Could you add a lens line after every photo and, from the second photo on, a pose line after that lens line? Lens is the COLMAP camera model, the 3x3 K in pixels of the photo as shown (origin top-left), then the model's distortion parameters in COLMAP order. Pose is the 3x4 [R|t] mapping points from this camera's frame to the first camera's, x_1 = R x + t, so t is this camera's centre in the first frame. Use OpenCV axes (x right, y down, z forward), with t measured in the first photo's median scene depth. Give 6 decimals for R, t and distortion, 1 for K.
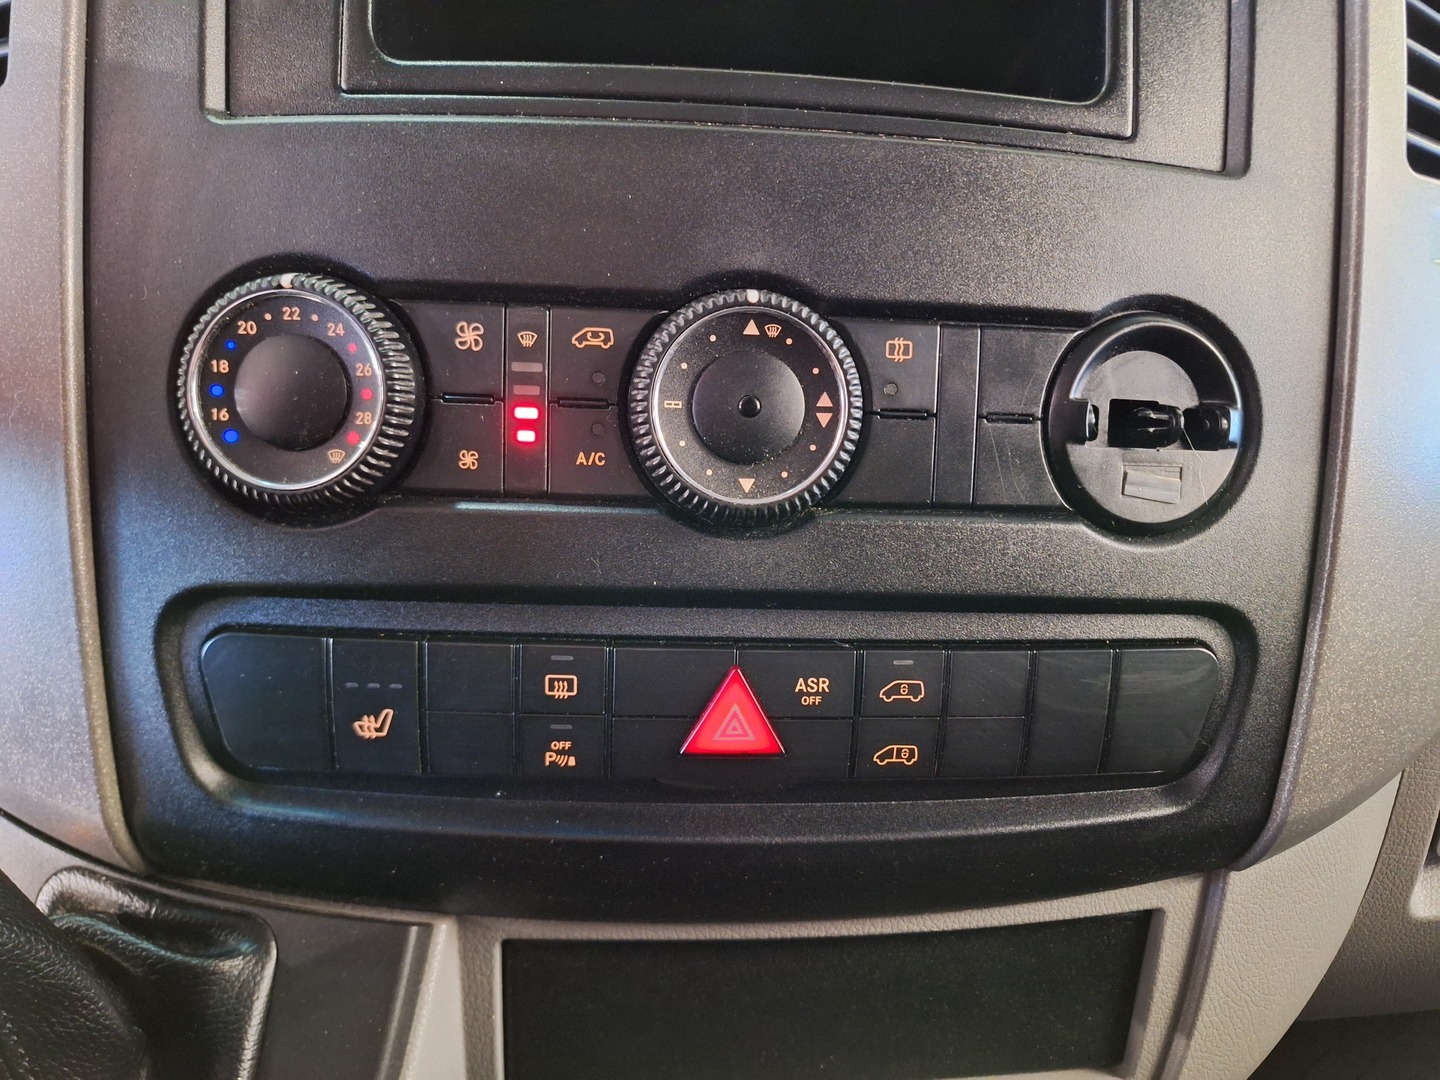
lens RADIAL K [[968.9, 0, 719.4], [0, 968.9, 481.6], [0, 0, 1]] dist [0.094578, 0.001759]
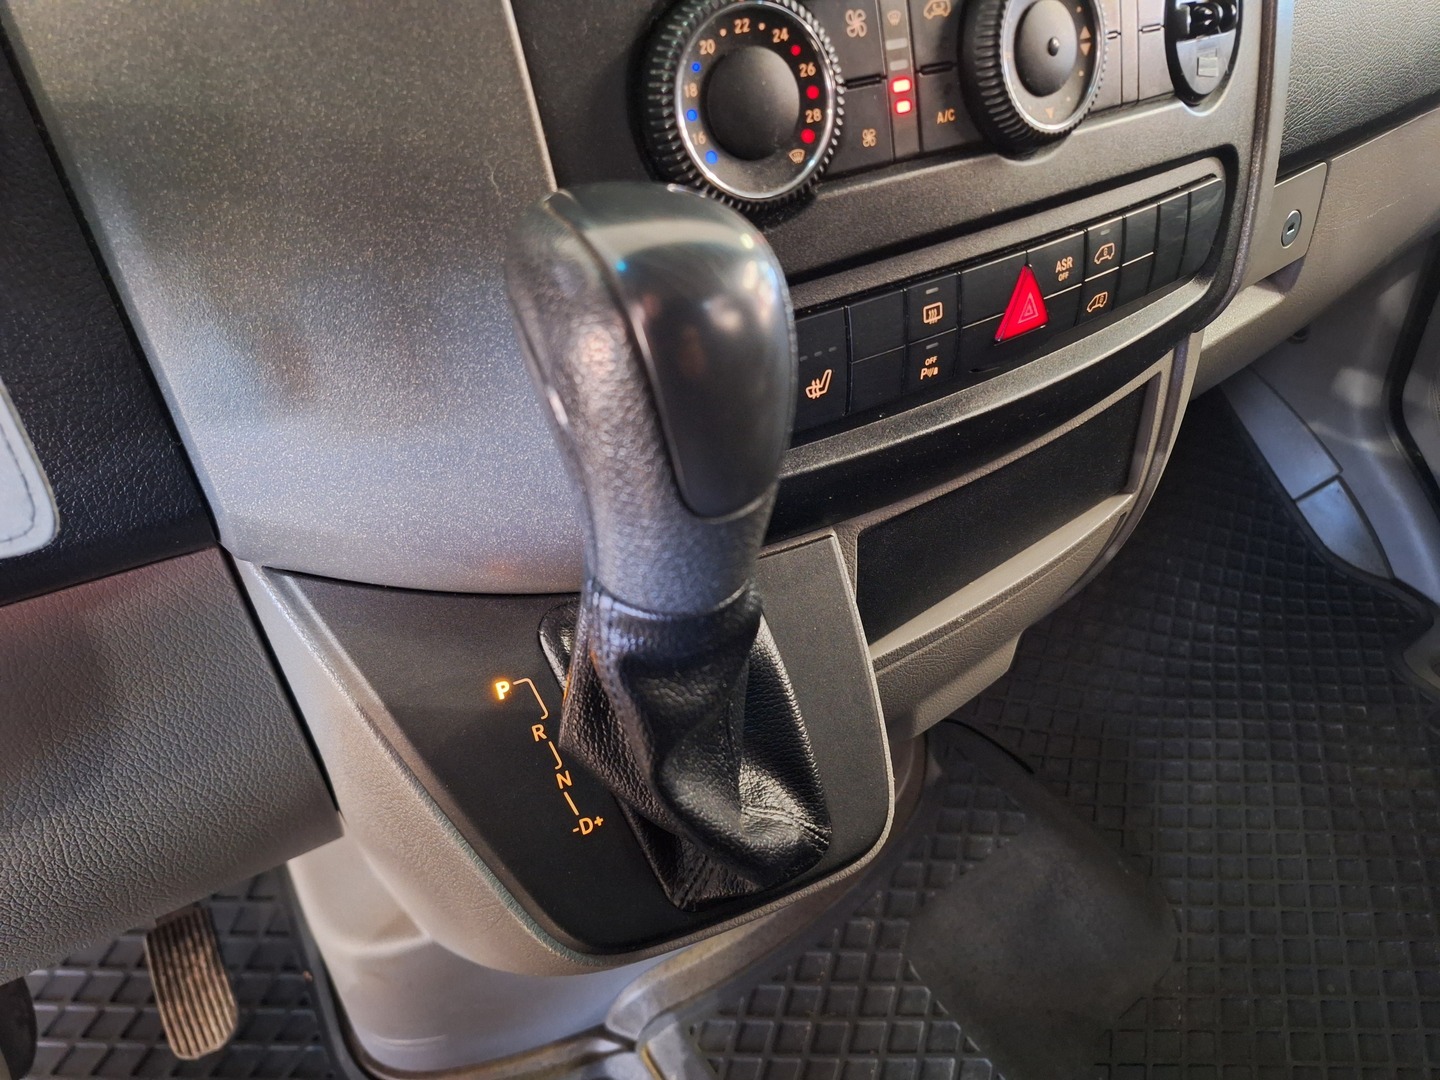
lens RADIAL K [[969.2, 0, 725.7], [0, 969.2, 559.7], [0, 0, 1]] dist [0.137035, -0.176584]
pose [[0.839833, -0.372681, 0.394701, -1.029668], [0.234158, 0.904683, 0.355976, -0.026787], [-0.489745, -0.206538, 0.847049, -0.054799]]
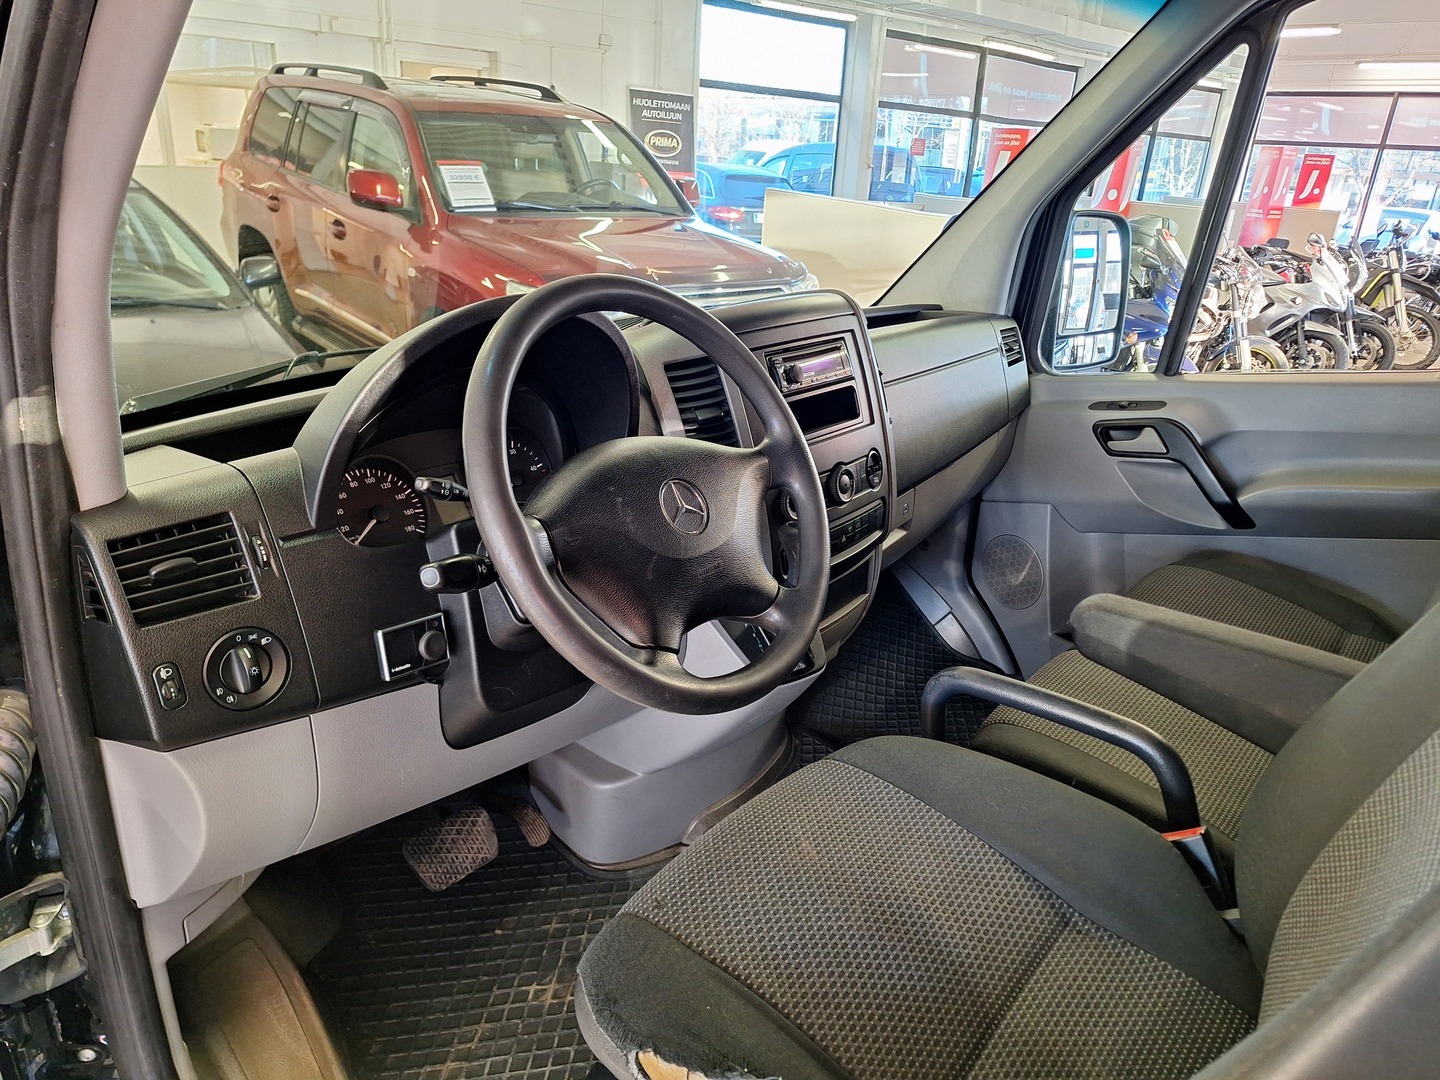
lens RADIAL K [[969.2, 0, 725.7], [0, 969.2, 559.7], [0, 0, 1]] dist [0.137035, -0.176584]
pose [[0.677872, -0.291399, 0.674964, -4.293582], [0.194804, 0.956471, 0.217289, -0.991775], [-0.708901, -0.015808, 0.705130, -2.505824]]
